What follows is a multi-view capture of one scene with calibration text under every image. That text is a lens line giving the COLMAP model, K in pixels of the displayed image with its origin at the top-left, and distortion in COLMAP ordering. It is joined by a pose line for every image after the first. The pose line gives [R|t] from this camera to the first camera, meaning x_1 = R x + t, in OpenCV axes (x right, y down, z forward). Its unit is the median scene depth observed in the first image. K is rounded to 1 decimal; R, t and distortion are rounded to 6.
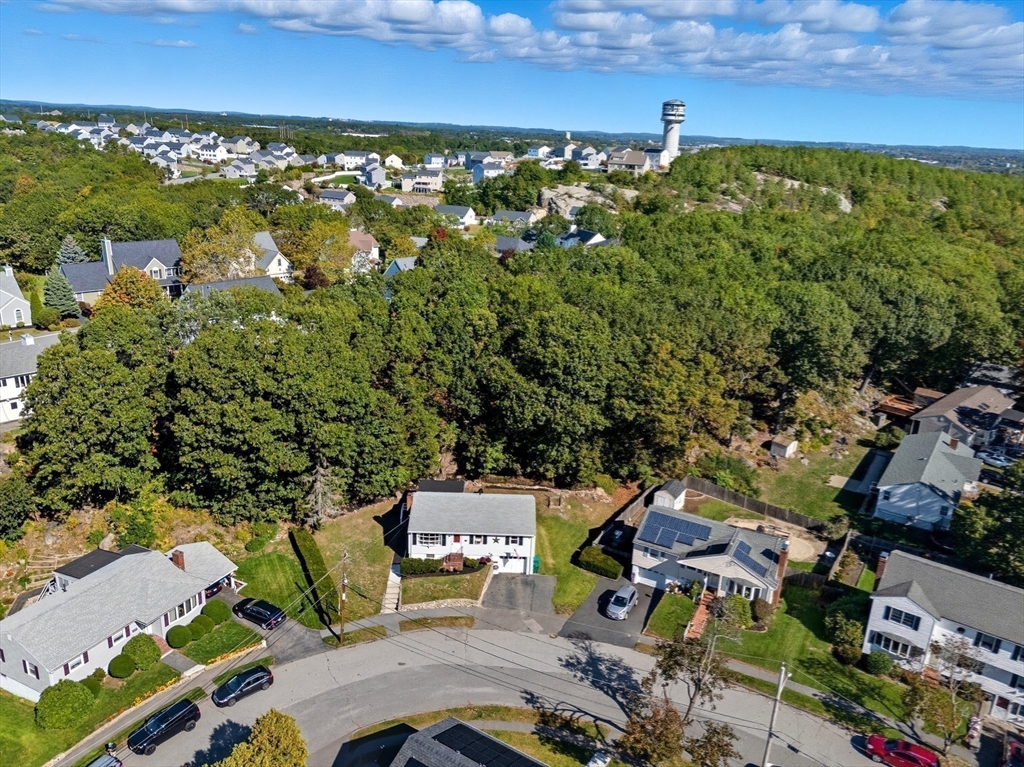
lens RADIAL K [[758.9, 0, 513.7], [0, 758.9, 399.9], [0, 0, 1]] dist [0.071364, -0.054883]
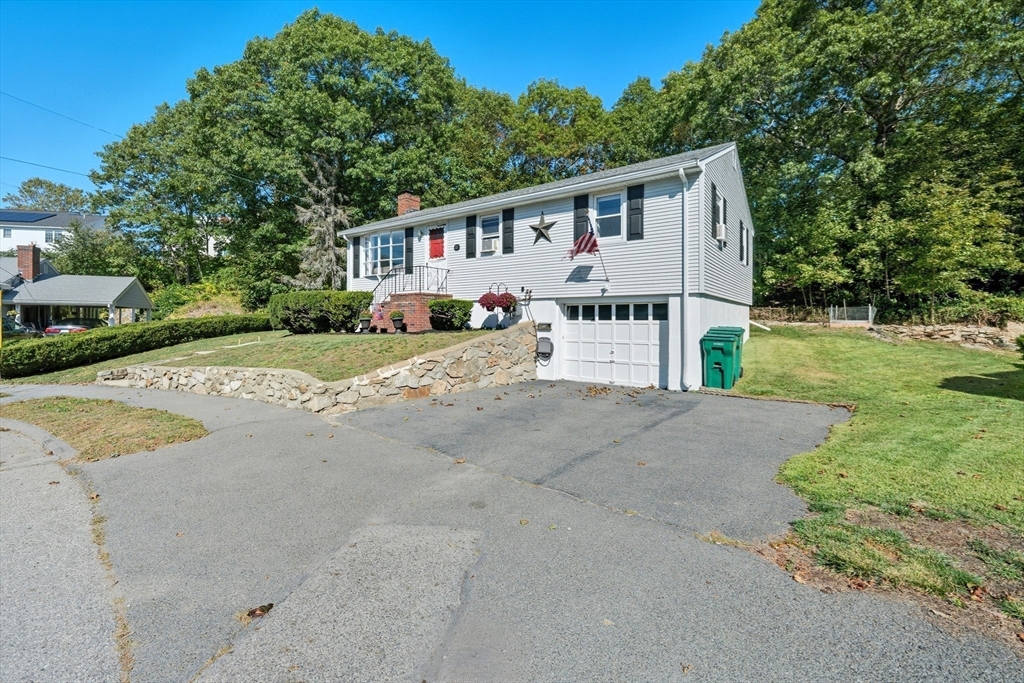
lens RADIAL K [[430.5, 0, 511.3], [0, 430.5, 320.1], [0, 0, 1]] dist [0.000916, 0.000153]
pose [[0.800806, -0.040355, -0.597563, 0.054454], [-0.178011, 0.936602, -0.301808, 0.254918], [0.571859, 0.348063, 0.742853, 0.877334]]
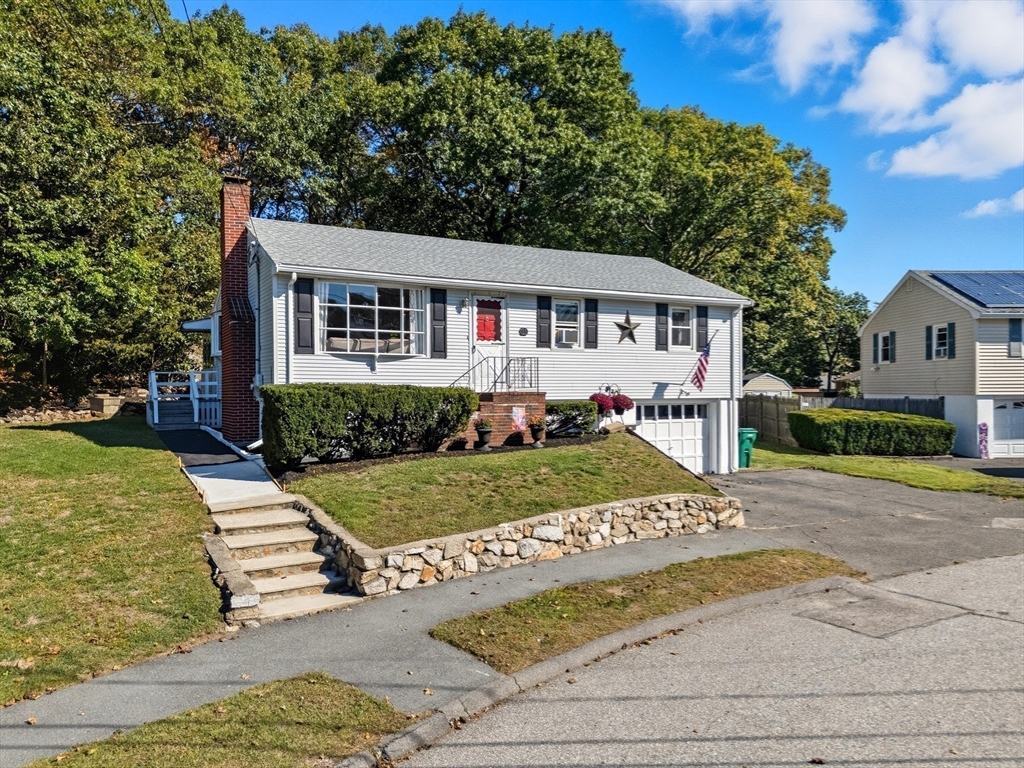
lens RADIAL K [[758.9, 0, 517.0], [0, 758.9, 386.1], [0, 0, 1]] dist [0.071364, -0.054883]
pose [[0.880821, -0.043386, 0.471457, -0.173268], [0.200250, 0.936475, -0.287948, 0.263164], [-0.429015, 0.348040, 0.833555, 0.794079]]
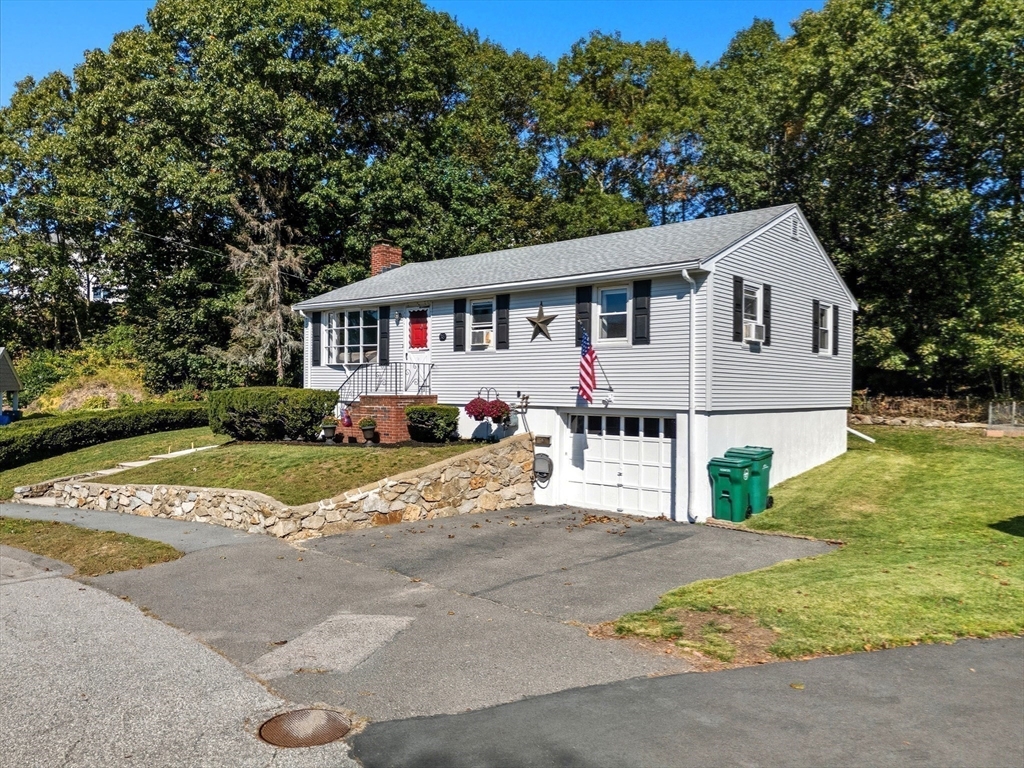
lens RADIAL K [[758.9, 0, 517.6], [0, 758.9, 392.3], [0, 0, 1]] dist [0.071364, -0.054883]
pose [[0.755150, -0.033447, -0.654698, 0.110204], [-0.206707, 0.935602, -0.286220, 0.260511], [0.622110, 0.351470, 0.699606, 0.835154]]
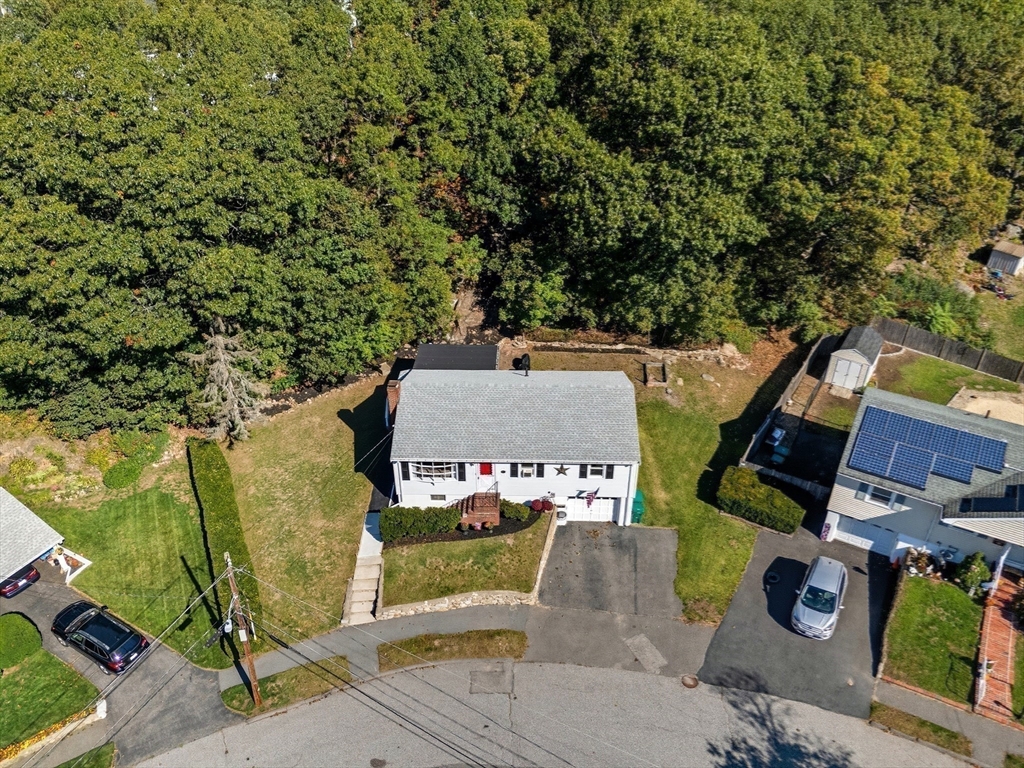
lens RADIAL K [[758.9, 0, 511.1], [0, 758.9, 396.7], [0, 0, 1]] dist [0.071364, -0.054883]
pose [[0.998479, -0.018042, -0.052098, -0.029069], [0.030142, 0.969851, 0.241829, 0.009564], [0.046165, -0.243032, 0.968919, 0.499507]]
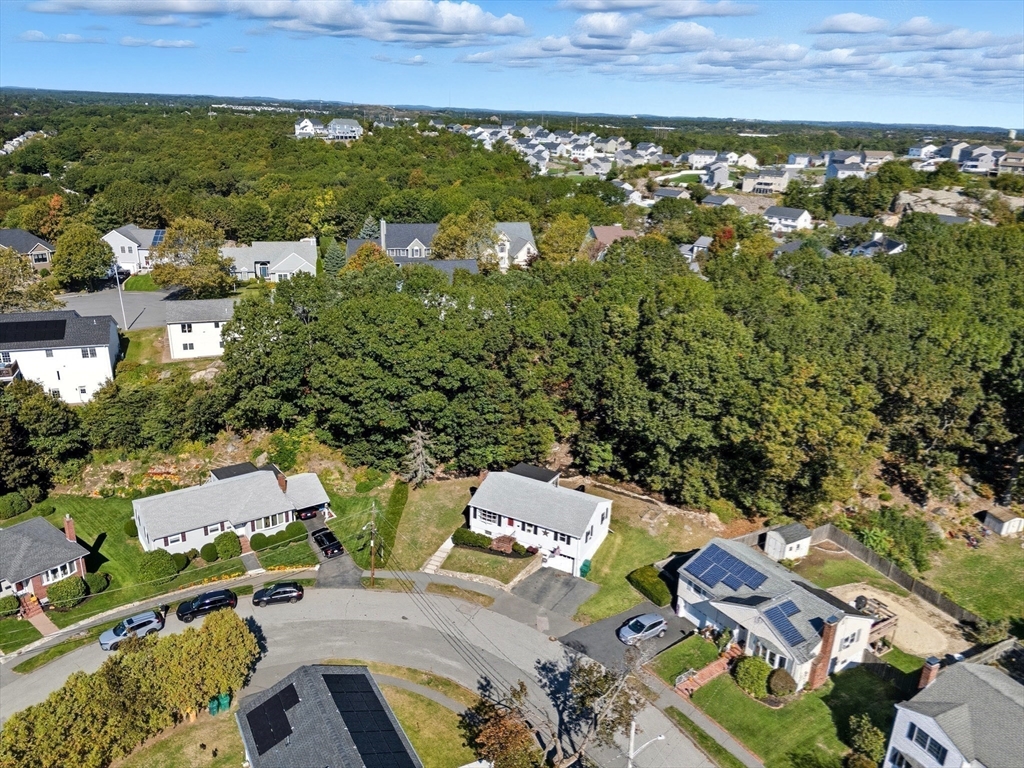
lens RADIAL K [[758.9, 0, 513.5], [0, 758.9, 394.2], [0, 0, 1]] dist [0.071364, -0.054883]
pose [[0.880603, 0.156089, -0.447409, 0.349724], [-0.159543, 0.986728, 0.030226, -0.017604], [0.446189, 0.044764, 0.893819, 0.082278]]
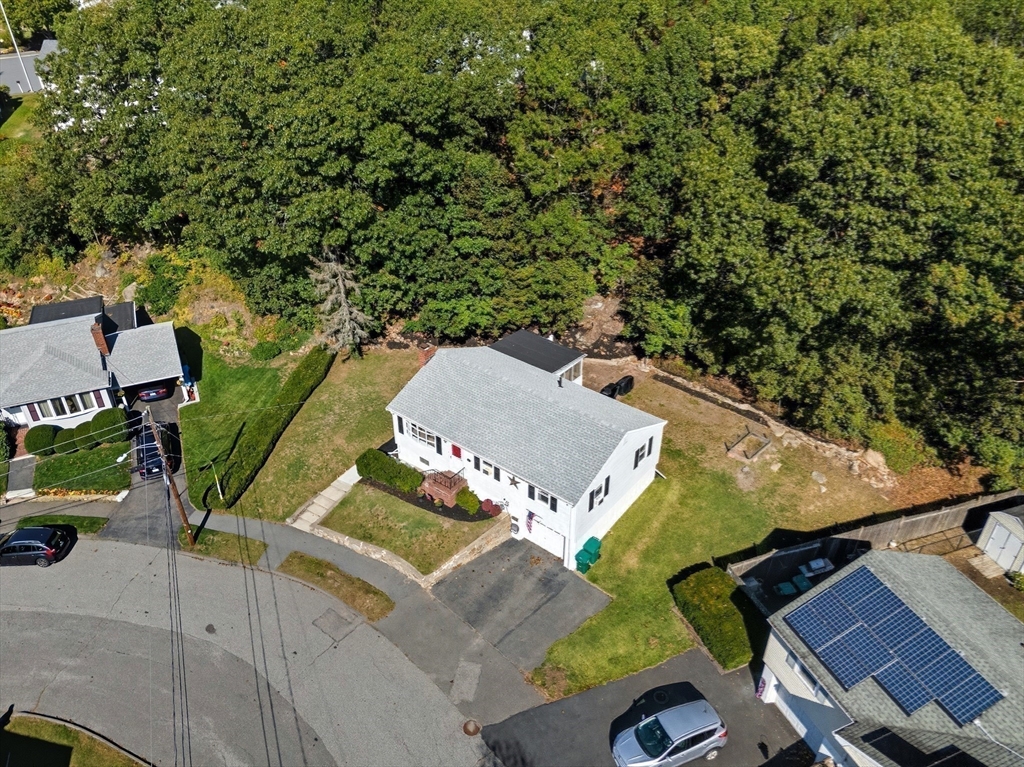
lens RADIAL K [[758.9, 0, 512.7], [0, 758.9, 398.3], [0, 0, 1]] dist [0.071364, -0.054883]
pose [[0.769658, 0.323923, -0.550182, 0.230438], [-0.187667, 0.938450, 0.289988, -0.012889], [0.610252, -0.119941, 0.783075, 0.600328]]
